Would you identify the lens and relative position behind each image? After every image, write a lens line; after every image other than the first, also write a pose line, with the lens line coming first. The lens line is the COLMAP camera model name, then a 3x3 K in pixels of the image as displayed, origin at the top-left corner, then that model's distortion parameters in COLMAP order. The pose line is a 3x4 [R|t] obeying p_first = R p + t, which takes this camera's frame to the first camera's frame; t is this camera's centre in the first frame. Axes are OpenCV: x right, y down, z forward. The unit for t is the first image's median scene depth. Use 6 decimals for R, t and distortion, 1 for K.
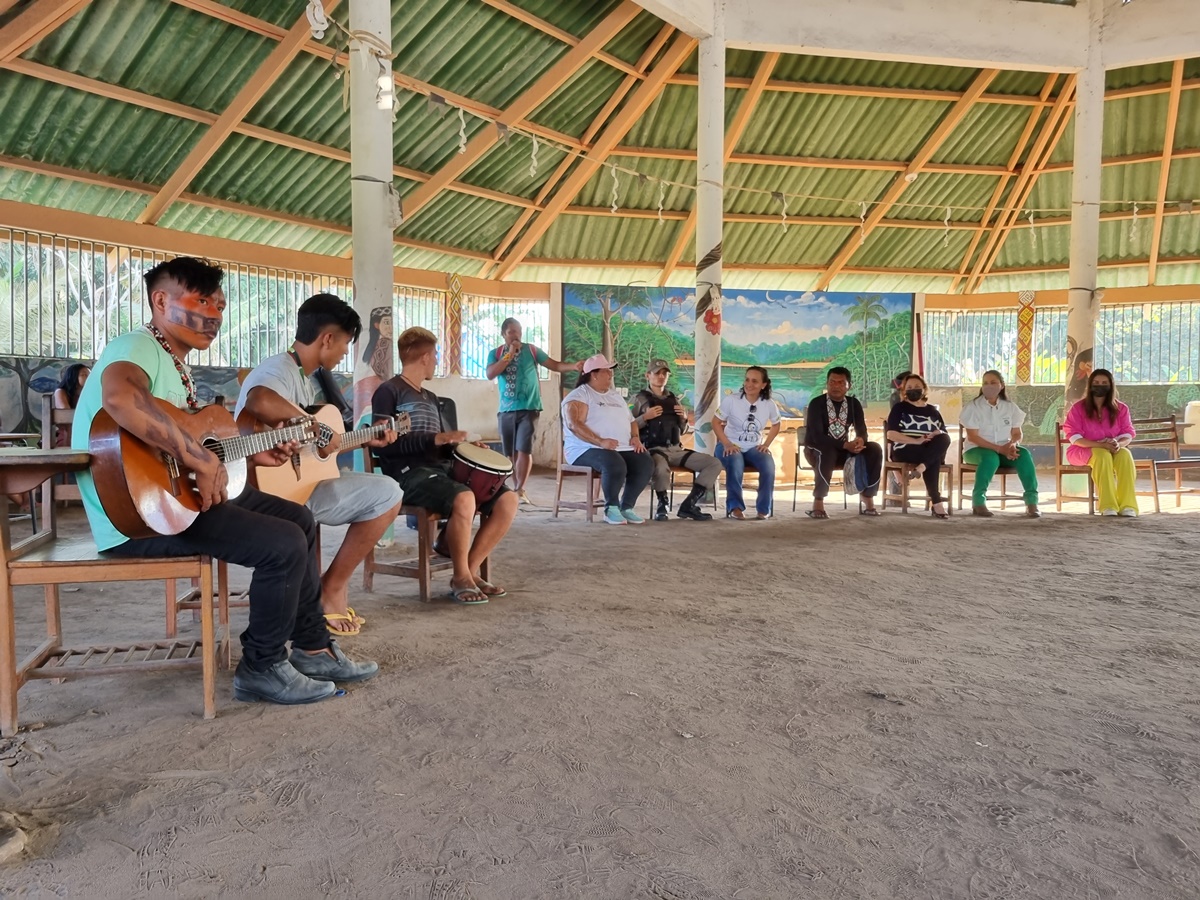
lens RADIAL K [[1027.0, 0, 599.9], [0, 1027.0, 453.9], [0, 0, 1]] dist [0.049984, -0.030895]
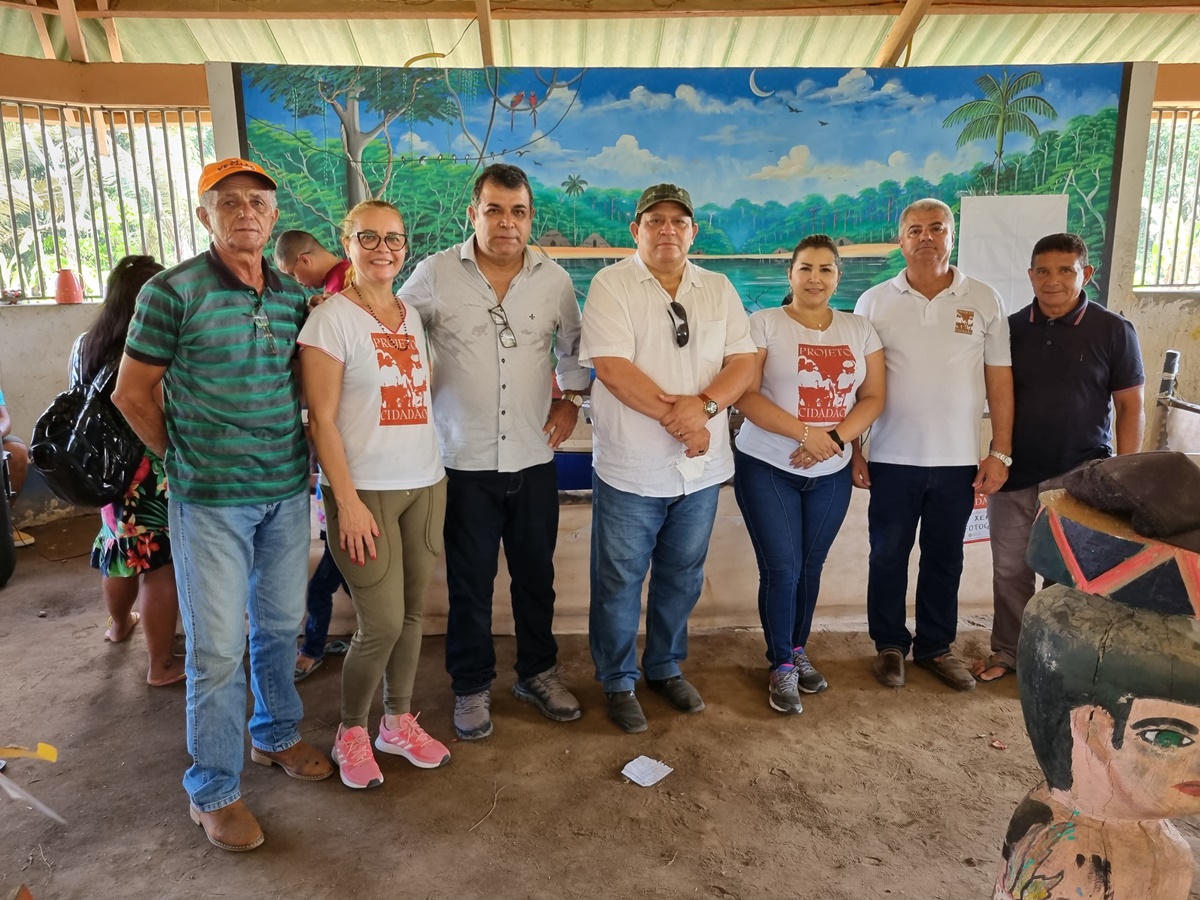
lens RADIAL K [[1027.0, 0, 602.6], [0, 1027.0, 444.3], [0, 0, 1]] dist [0.049984, -0.030895]
pose [[0.990291, 0.016717, -0.137999, 0.161503], [0.007988, 0.984258, 0.176557, -0.083952], [0.138778, -0.175945, 0.974569, 0.558384]]
